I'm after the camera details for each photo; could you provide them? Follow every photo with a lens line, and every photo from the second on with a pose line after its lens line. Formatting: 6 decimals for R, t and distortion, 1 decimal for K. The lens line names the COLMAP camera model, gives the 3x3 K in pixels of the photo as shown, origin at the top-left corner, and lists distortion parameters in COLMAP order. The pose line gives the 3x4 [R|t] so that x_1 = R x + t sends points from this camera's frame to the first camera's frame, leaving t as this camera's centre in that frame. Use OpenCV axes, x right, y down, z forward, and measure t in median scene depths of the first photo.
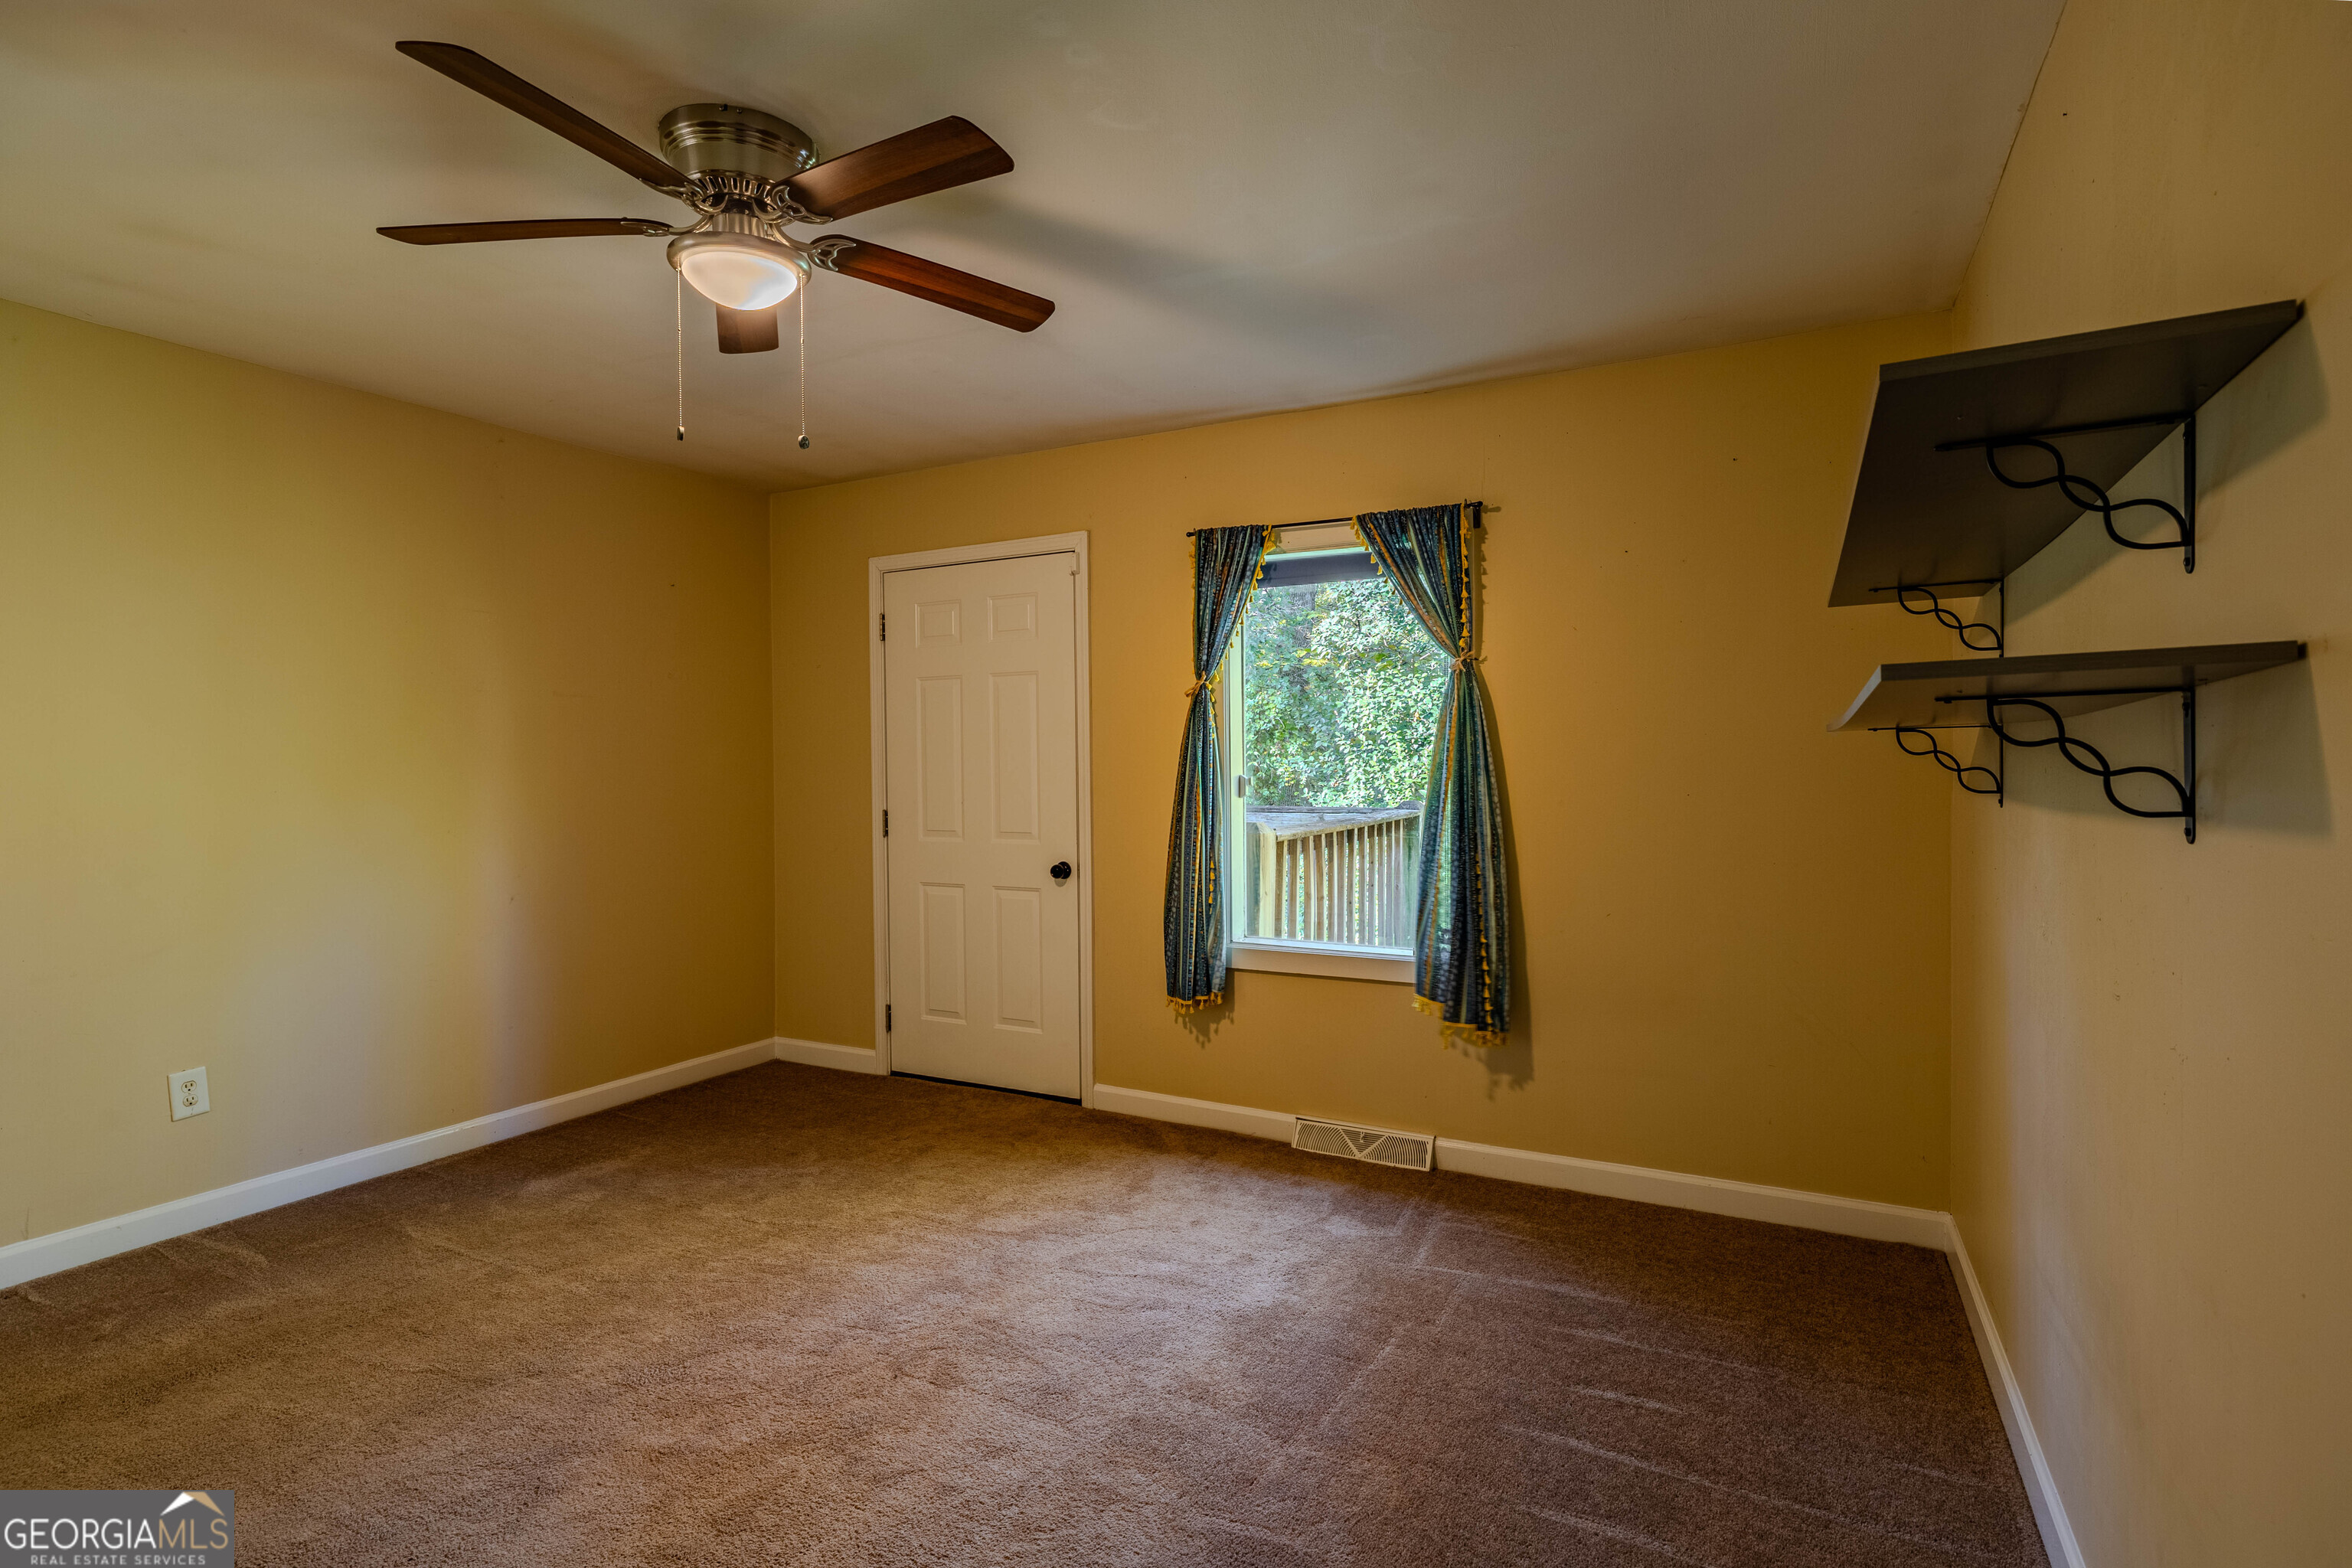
lens RADIAL K [[1167.6, 0, 1176.0], [0, 1167.6, 784.0], [0, 0, 1]] dist [0.003749, 0.001227]
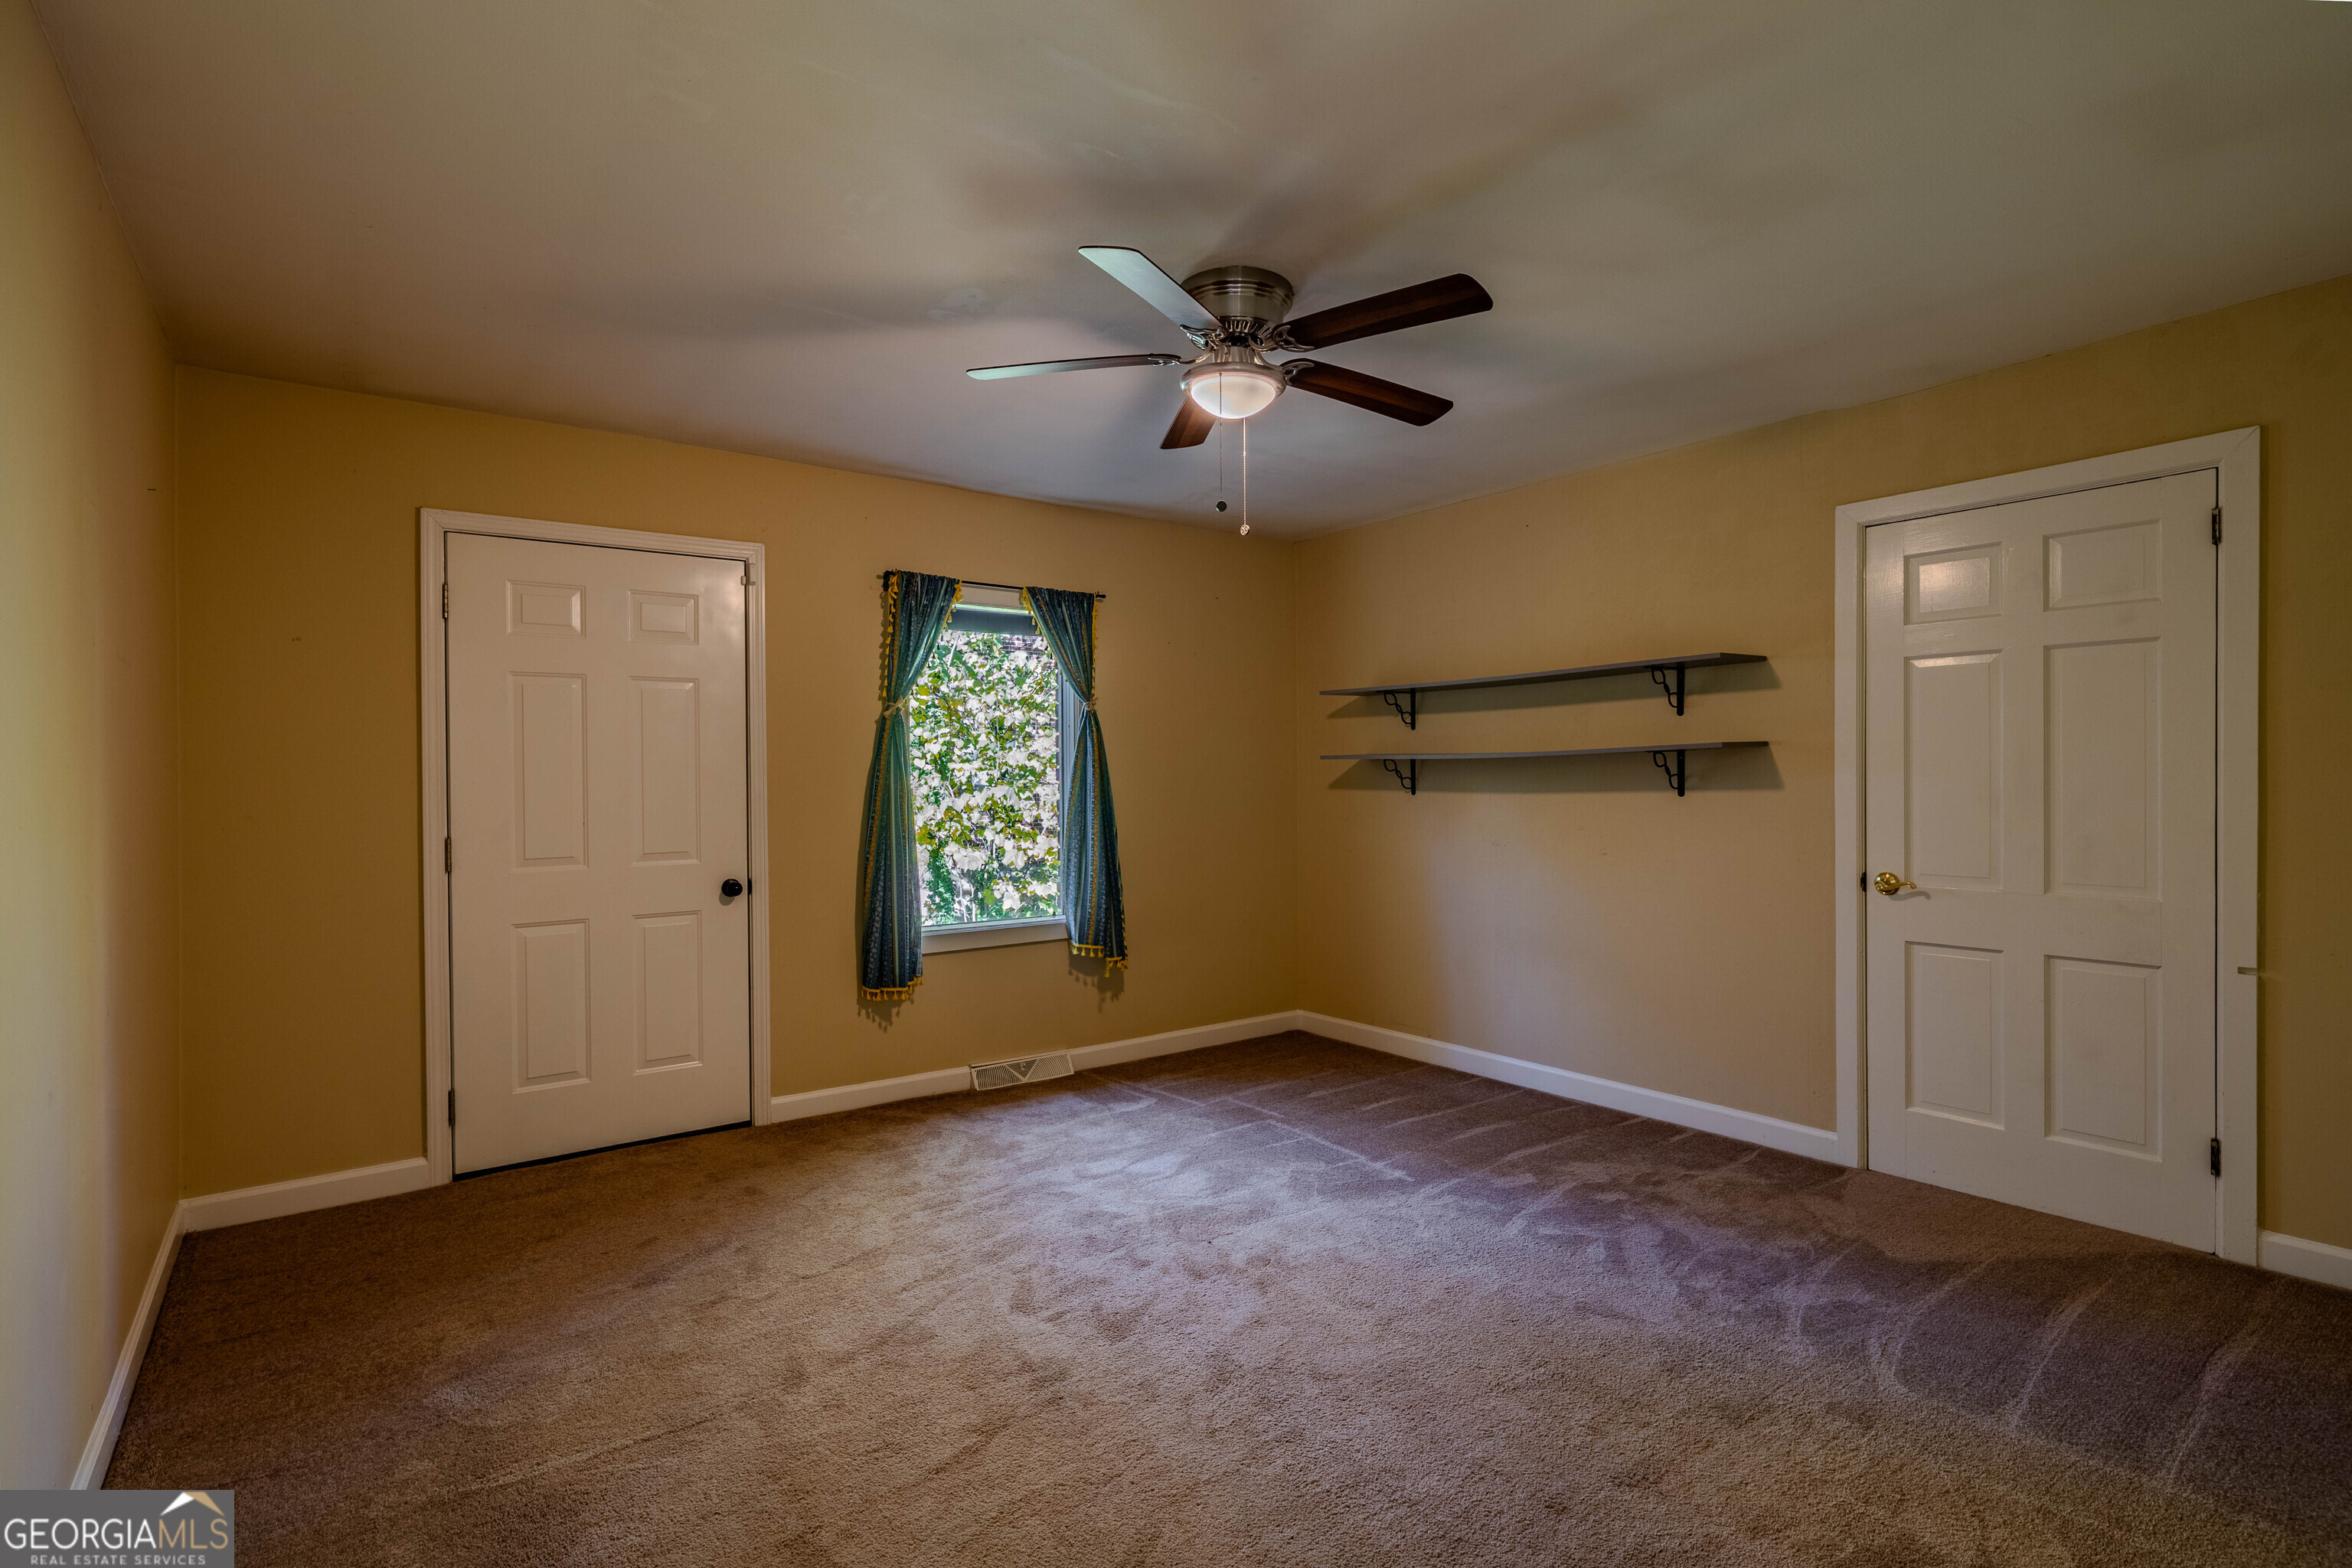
lens RADIAL K [[1113.6, 0, 1176.3], [0, 1113.6, 777.4], [0, 0, 1]] dist [-0.006764, 0.000472]
pose [[0.433739, -0.000091, 0.901039, -0.857201], [0.019965, 0.999755, -0.009510, -0.001277], [-0.900817, 0.022114, 0.433635, 0.300235]]
